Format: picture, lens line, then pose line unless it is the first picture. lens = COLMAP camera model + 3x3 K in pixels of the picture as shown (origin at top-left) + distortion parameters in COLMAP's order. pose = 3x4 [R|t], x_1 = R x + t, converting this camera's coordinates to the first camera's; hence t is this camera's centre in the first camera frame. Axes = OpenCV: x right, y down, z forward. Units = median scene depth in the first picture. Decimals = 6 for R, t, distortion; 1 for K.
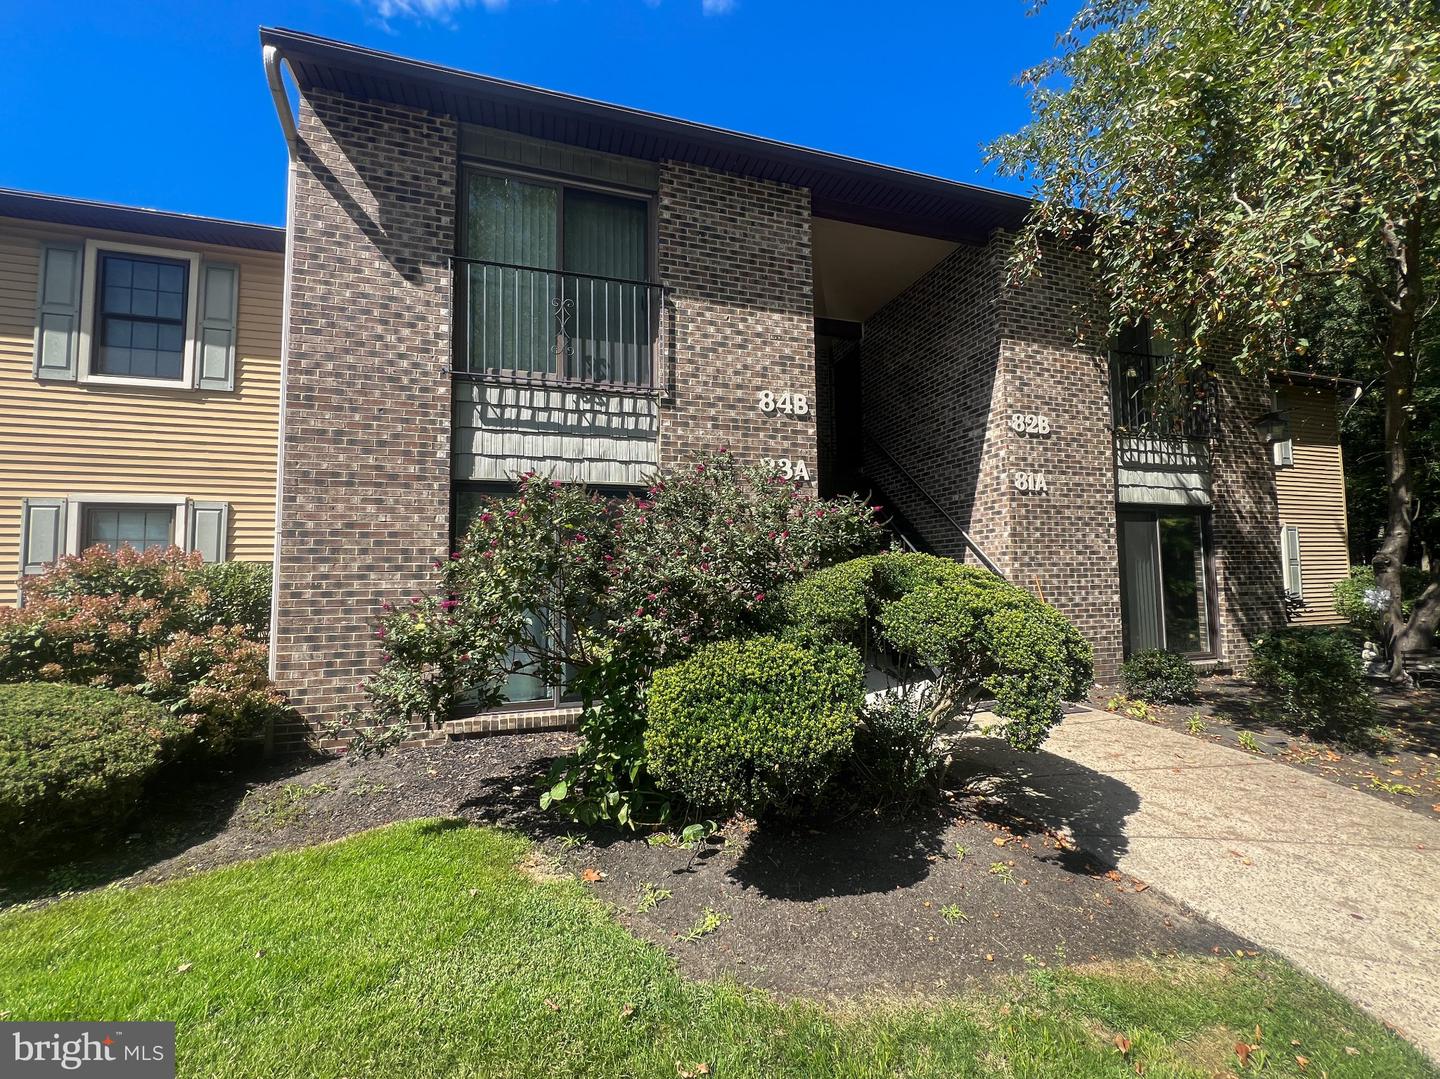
lens RADIAL K [[577.9, 0, 719.8], [0, 577.9, 537.7], [0, 0, 1]] dist [-0.000915, 0.000088]
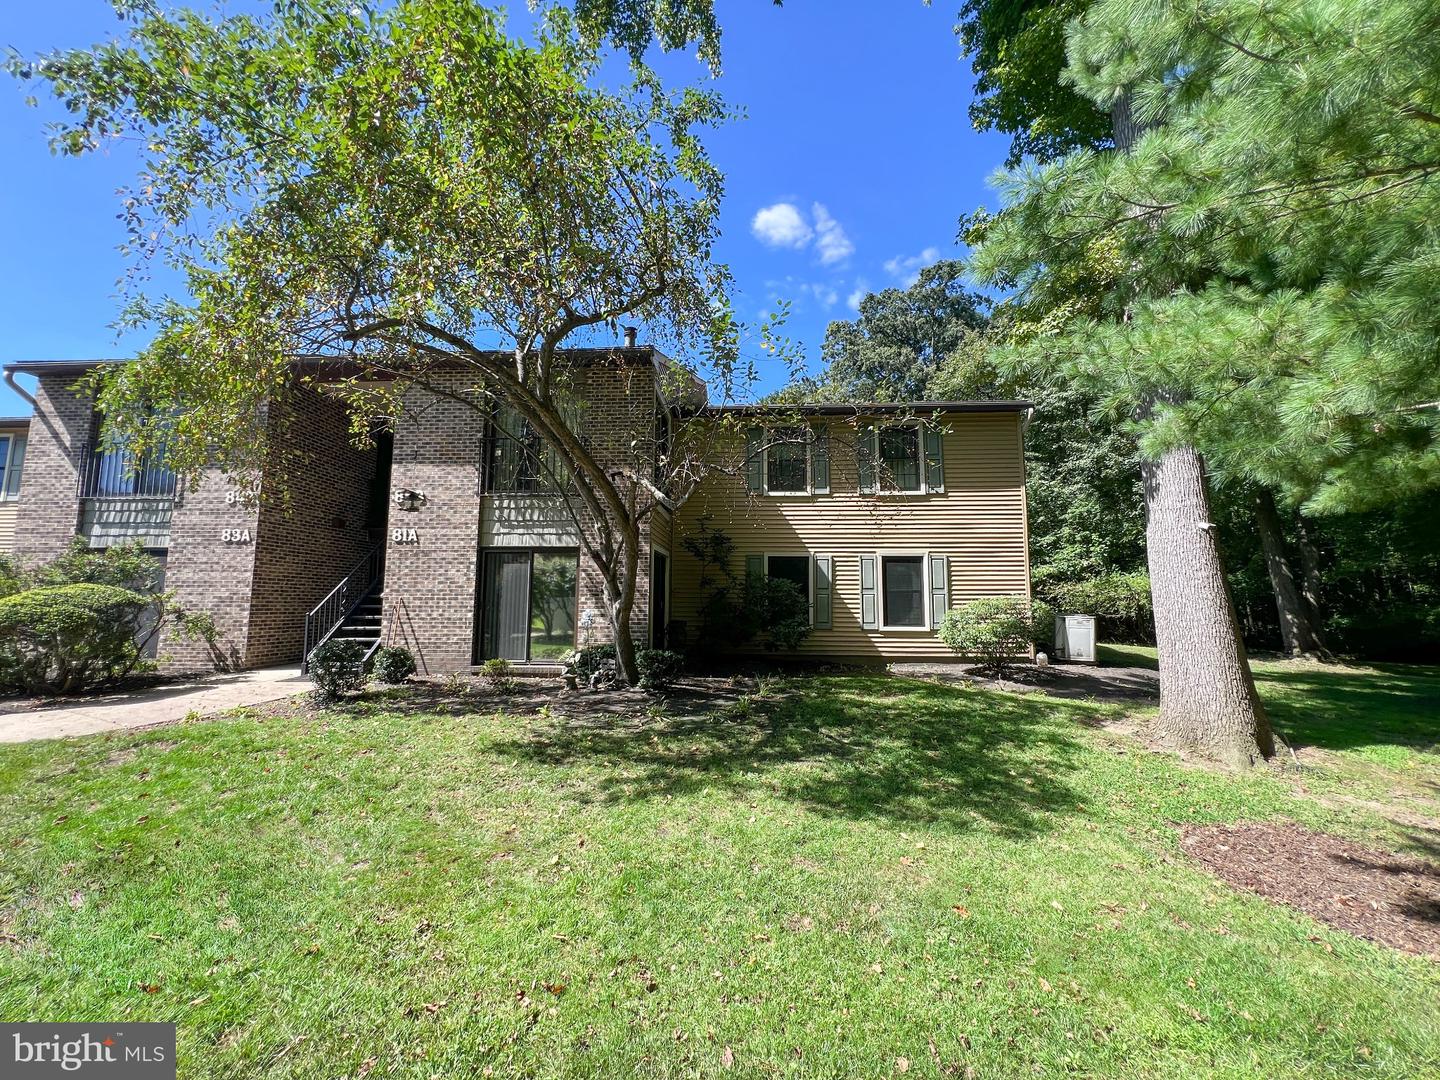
lens RADIAL K [[577.9, 0, 720.6], [0, 577.9, 541.1], [0, 0, 1]] dist [-0.000915, 0.000088]
pose [[0.936343, -0.025712, -0.350143, 1.817962], [0.009380, 0.998791, -0.048260, -0.001471], [0.350961, 0.041904, 0.935452, -0.111086]]
